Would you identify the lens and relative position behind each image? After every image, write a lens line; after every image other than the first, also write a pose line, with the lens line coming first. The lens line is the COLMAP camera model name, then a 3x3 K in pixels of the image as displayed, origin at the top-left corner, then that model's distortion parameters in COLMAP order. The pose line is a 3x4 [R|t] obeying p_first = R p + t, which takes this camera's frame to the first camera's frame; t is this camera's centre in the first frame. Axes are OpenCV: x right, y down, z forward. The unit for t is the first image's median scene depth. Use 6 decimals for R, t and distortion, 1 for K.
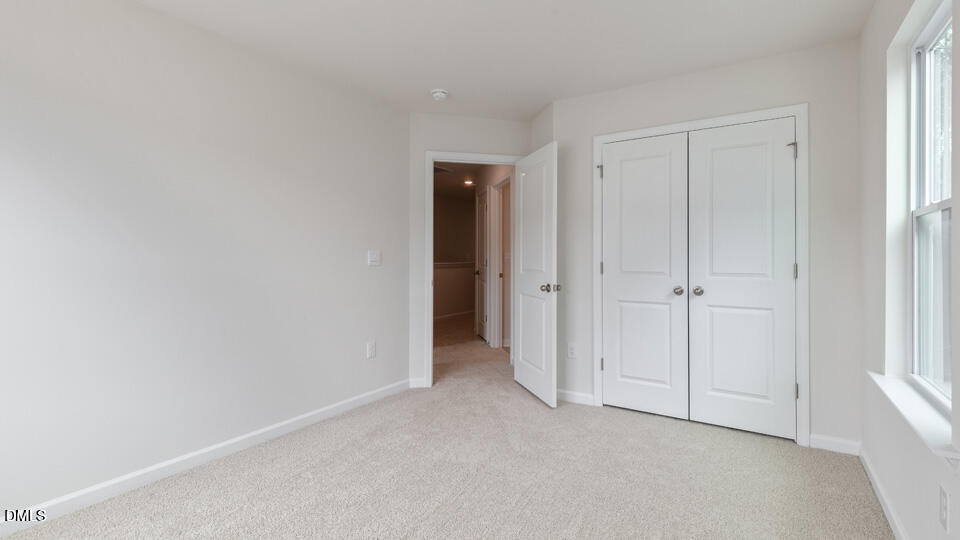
lens RADIAL K [[444.6, 0, 480.0], [0, 444.6, 270.0], [0, 0, 1]] dist [-0.045028, 0.000038]
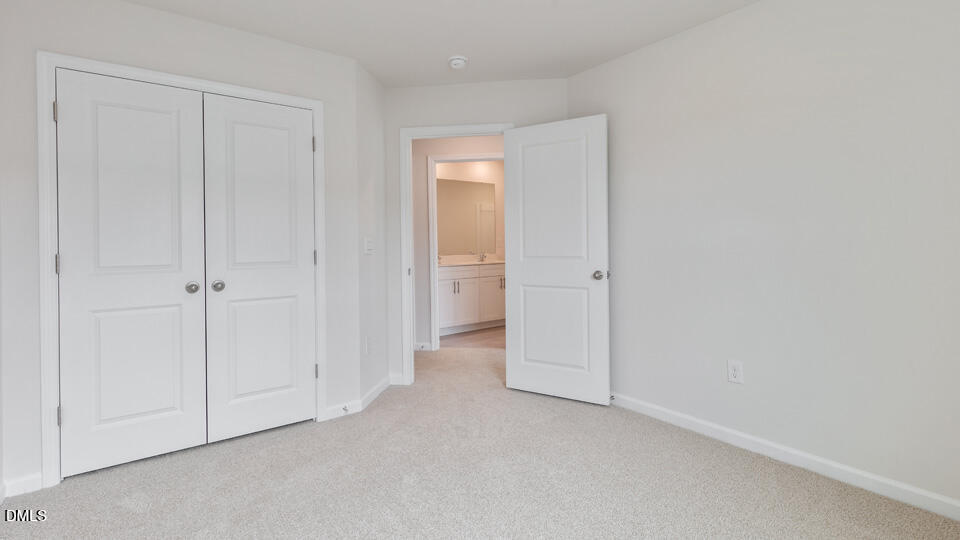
lens RADIAL K [[454.4, 0, 479.0], [0, 454.4, 250.1], [0, 0, 1]] dist [0.000015, -0.000126]
pose [[0.297944, -0.014621, 0.954471, -0.186663], [0.036423, 0.999329, 0.003938, -0.004597], [-0.953888, 0.033591, 0.298276, 0.260868]]
